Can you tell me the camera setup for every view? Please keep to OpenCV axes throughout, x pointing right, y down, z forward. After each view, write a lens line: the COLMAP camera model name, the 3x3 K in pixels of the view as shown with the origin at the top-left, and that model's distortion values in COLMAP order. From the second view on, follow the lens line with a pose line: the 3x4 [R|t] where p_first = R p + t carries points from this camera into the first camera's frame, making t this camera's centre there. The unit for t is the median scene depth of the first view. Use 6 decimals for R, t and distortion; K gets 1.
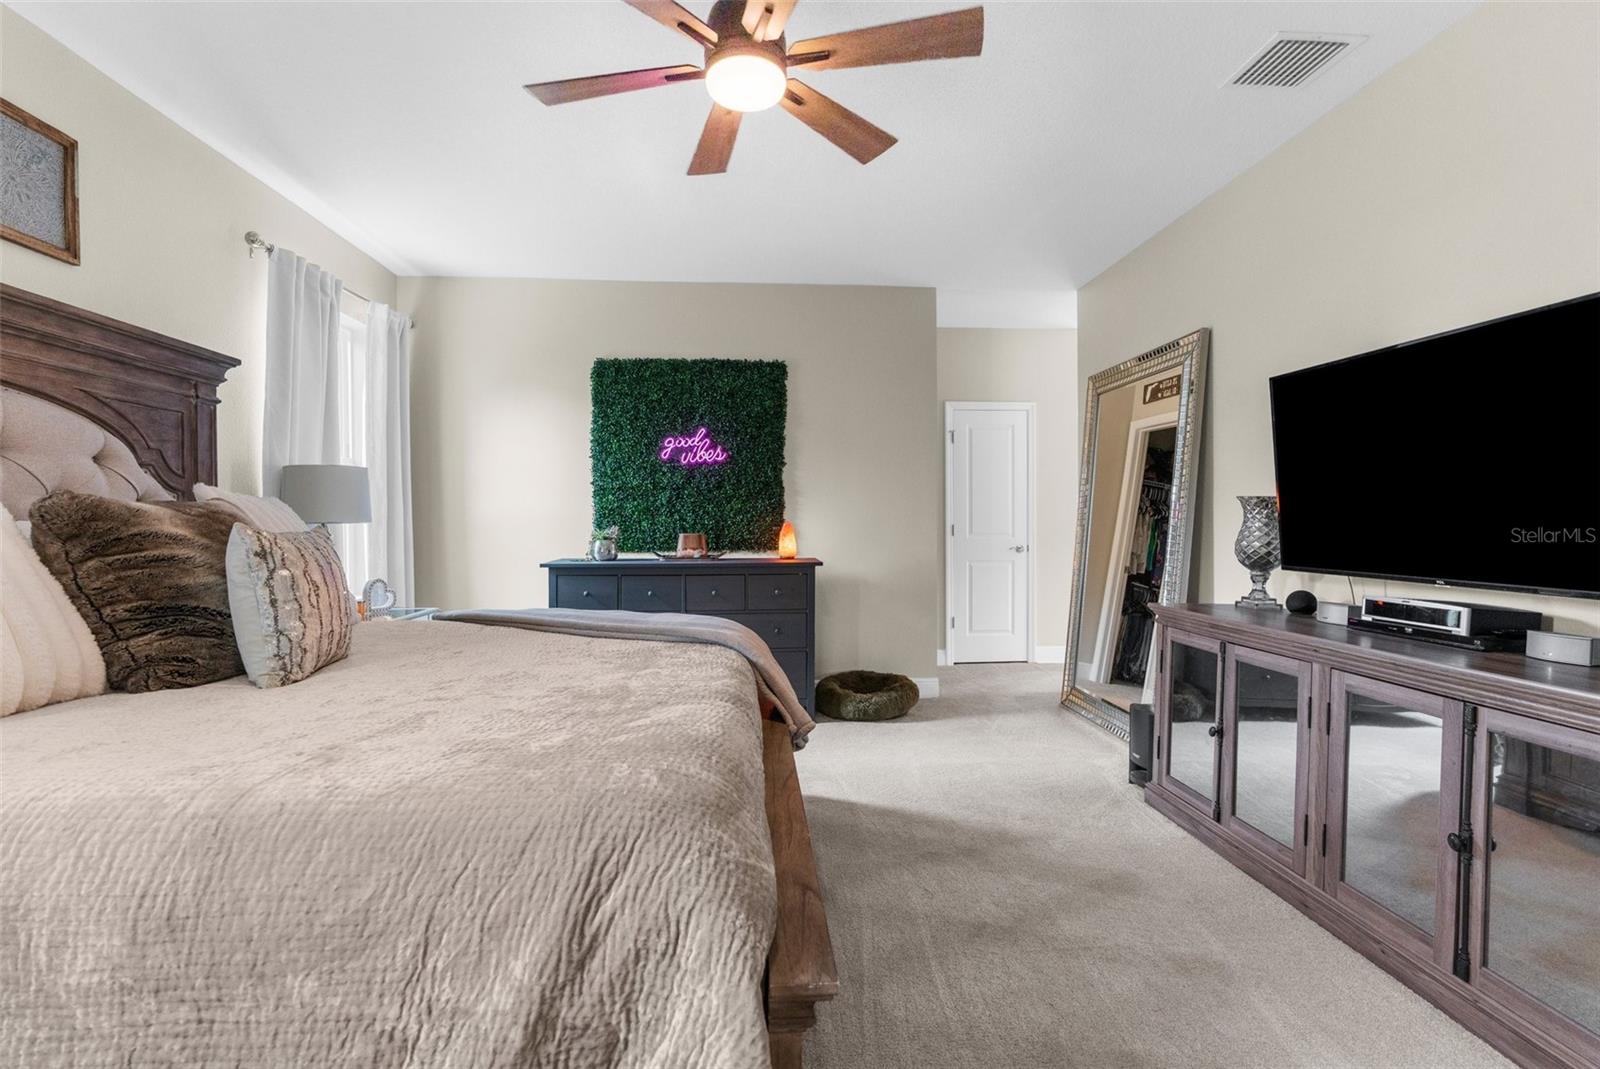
lens RADIAL K [[732.8, 0, 806.3], [0, 732.8, 534.8], [0, 0, 1]] dist [-0.010487, 0.003821]
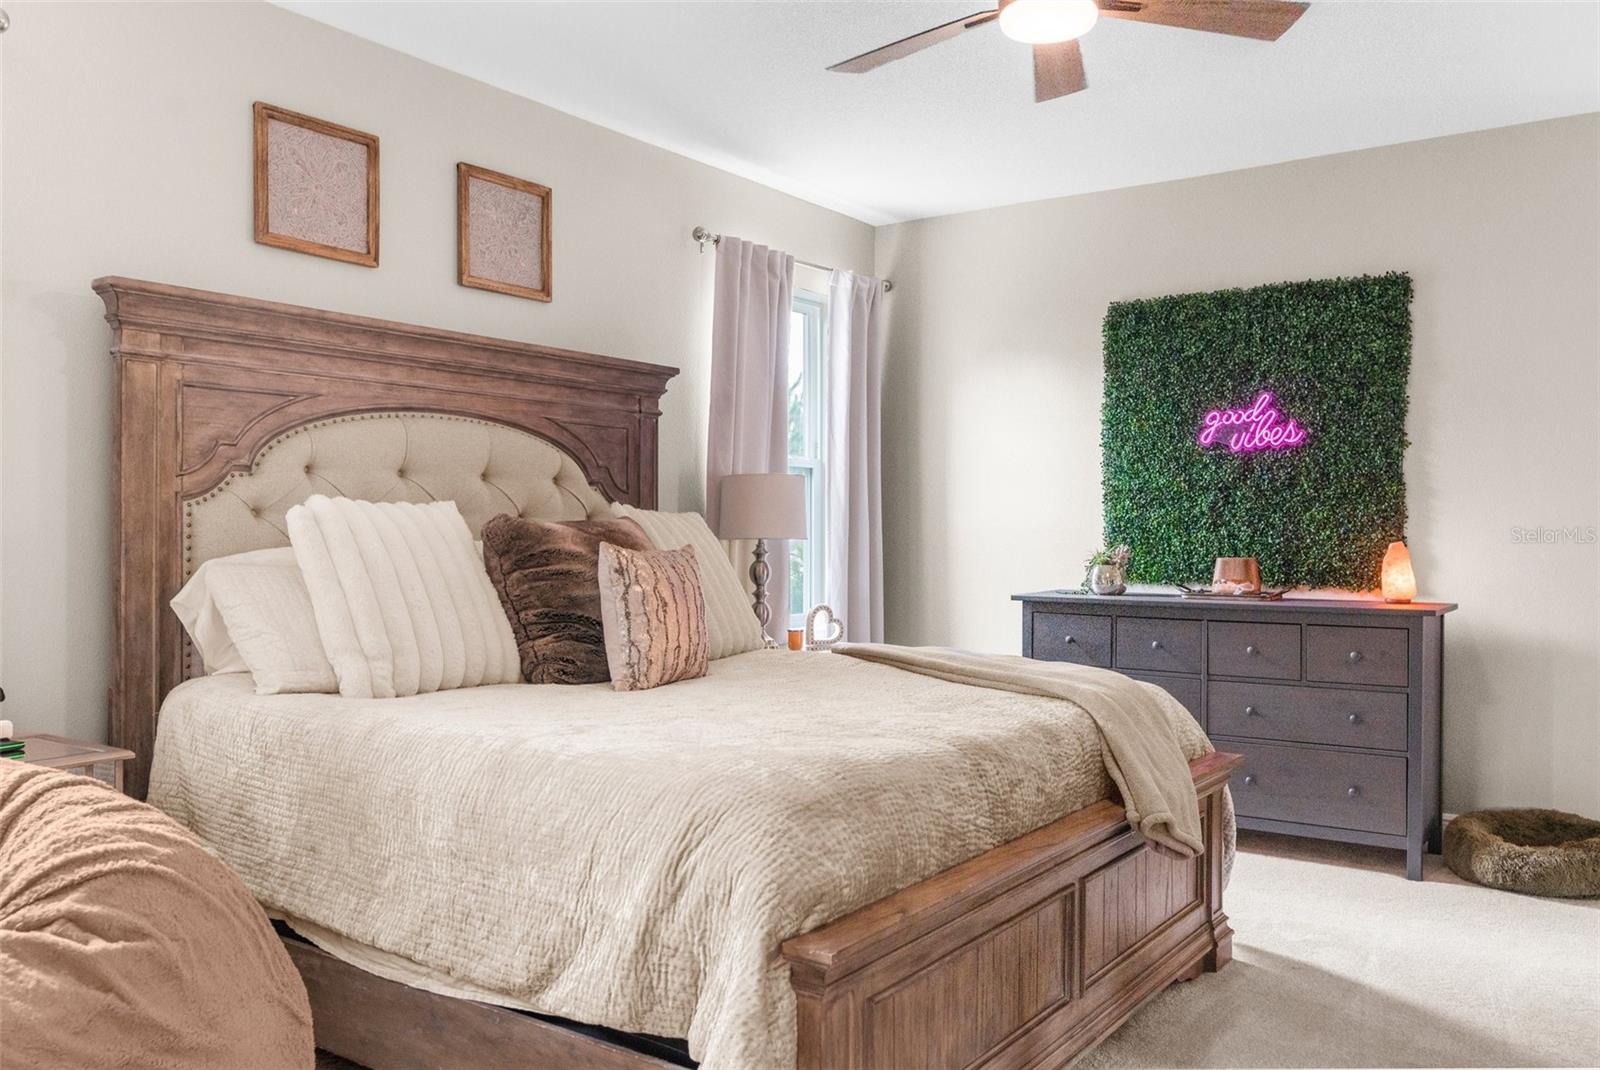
lens RADIAL K [[1274.9, 0, 799.1], [0, 1274.9, 535.9], [0, 0, 1]] dist [0.006796, -0.007748]
pose [[0.772858, 0.008078, -0.634527, 0.504676], [-0.016765, 0.999830, -0.007691, -0.011616], [0.634357, 0.016582, 0.772862, -0.235331]]
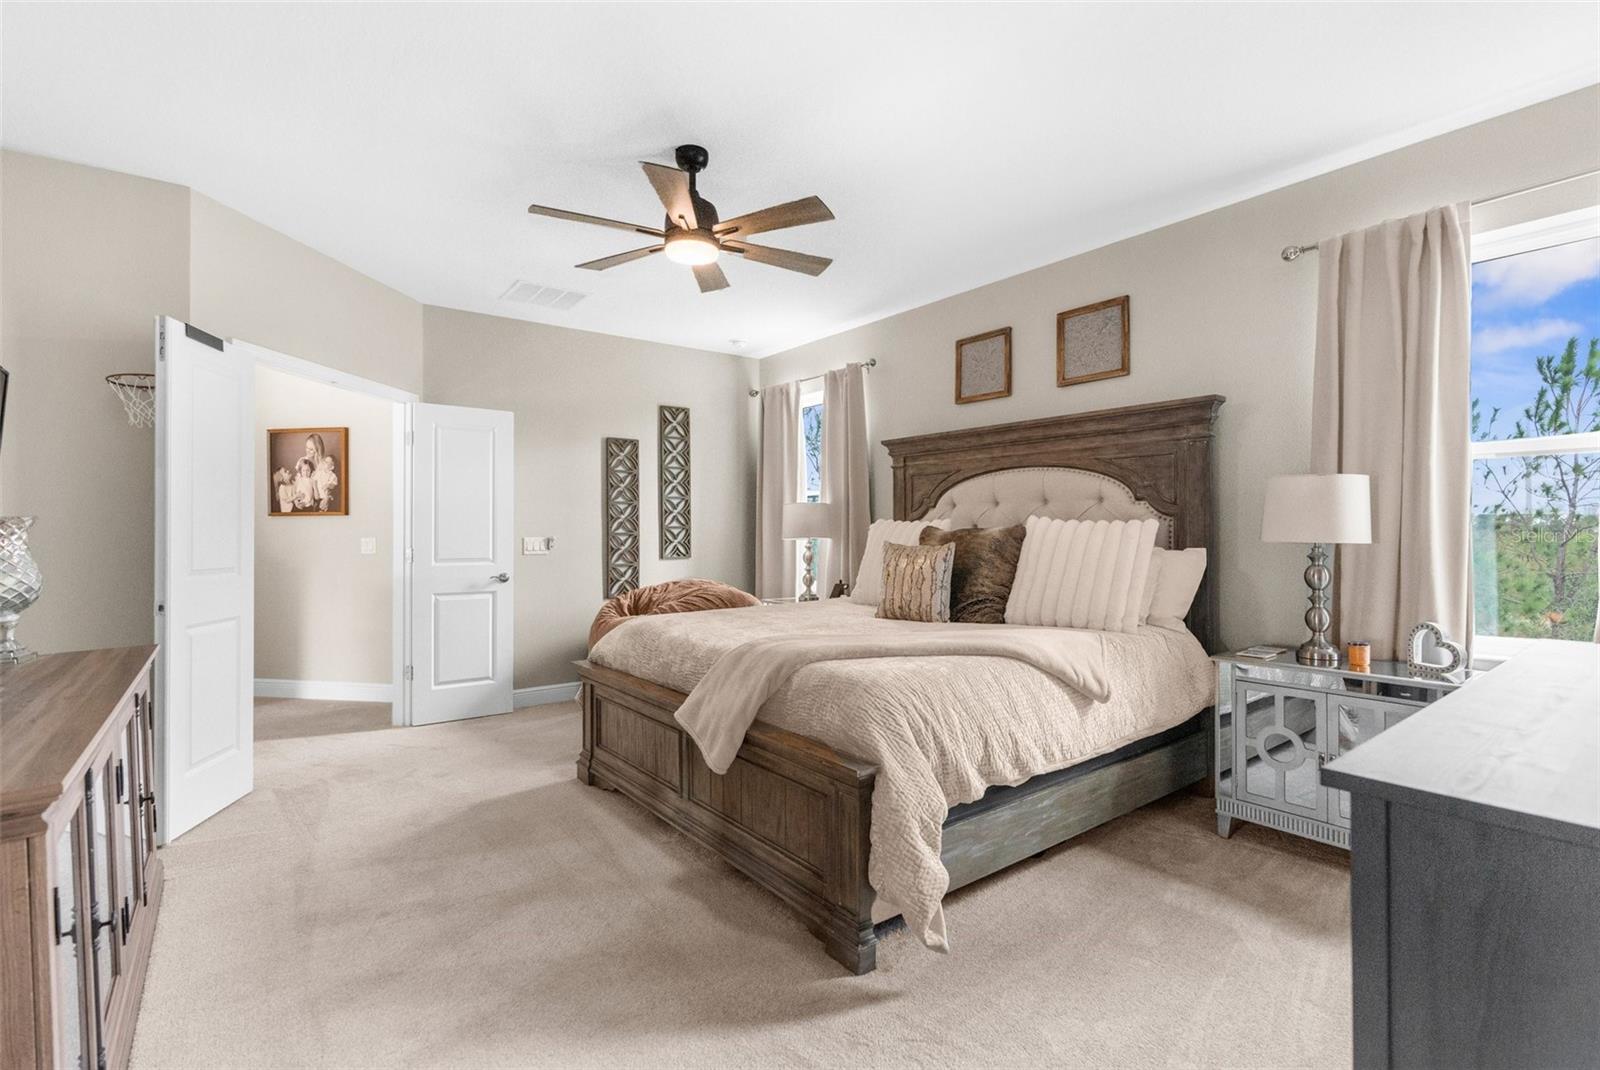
lens RADIAL K [[732.8, 0, 796.7], [0, 732.8, 542.4], [0, 0, 1]] dist [-0.010487, 0.003821]
pose [[-0.829581, 0.002505, -0.558381, 0.463581], [-0.012453, 0.999658, 0.022984, -0.038031], [0.558248, 0.026021, -0.829266, 1.920386]]
